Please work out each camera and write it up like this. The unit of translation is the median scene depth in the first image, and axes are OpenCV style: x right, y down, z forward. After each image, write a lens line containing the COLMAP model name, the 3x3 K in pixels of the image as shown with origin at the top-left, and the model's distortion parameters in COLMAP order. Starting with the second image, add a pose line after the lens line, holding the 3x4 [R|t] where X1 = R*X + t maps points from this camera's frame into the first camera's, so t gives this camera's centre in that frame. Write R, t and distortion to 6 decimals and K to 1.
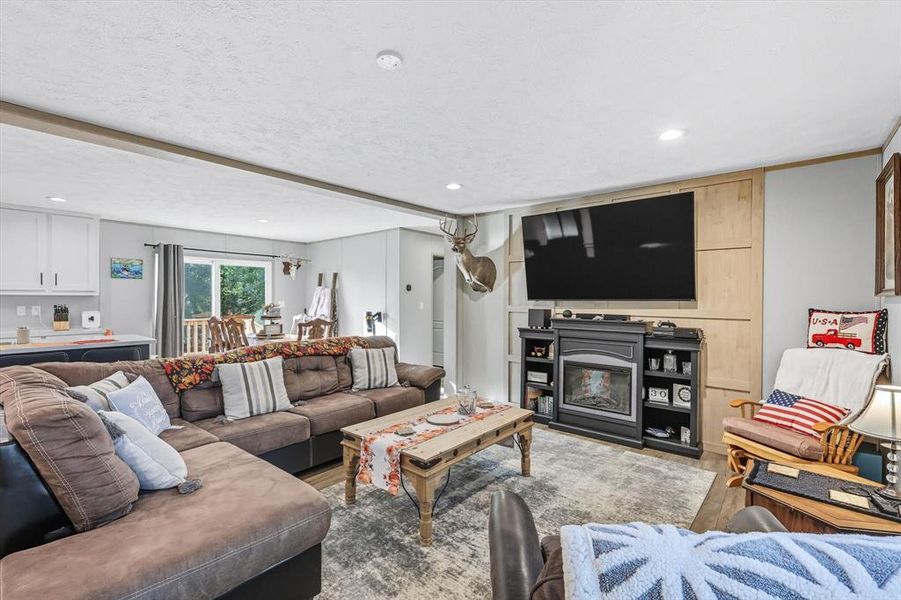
lens RADIAL K [[400.7, 0, 450.4], [0, 400.7, 297.1], [0, 0, 1]] dist [0.005965, -0.000187]
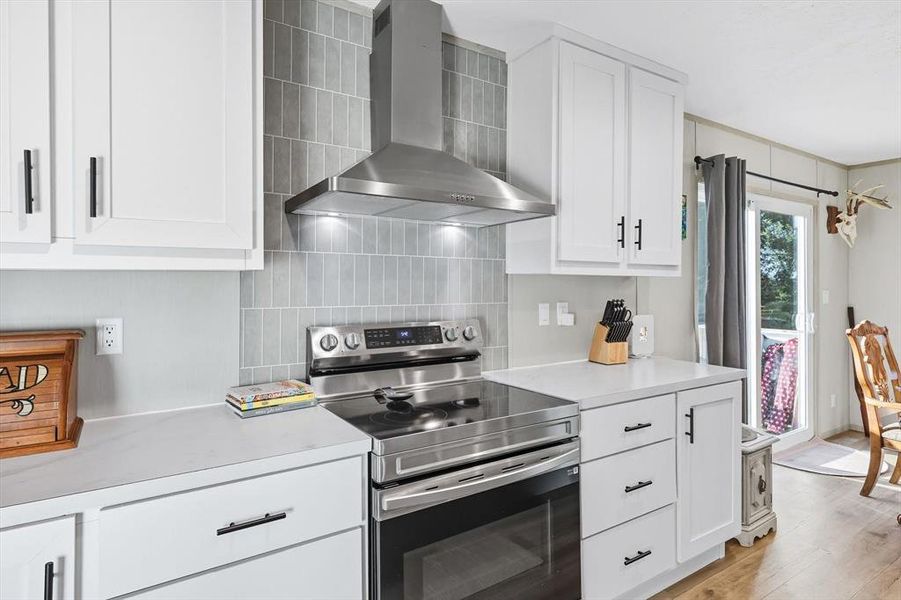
lens RADIAL K [[499.1, 0, 439.8], [0, 499.1, 277.6], [0, 0, 1]] dist [0.001685, -0.001305]
pose [[0.960147, -0.002636, -0.279483, -0.834977], [0.000098, 0.999959, -0.009094, 0.000969], [0.279495, 0.008705, 0.960108, 0.396154]]
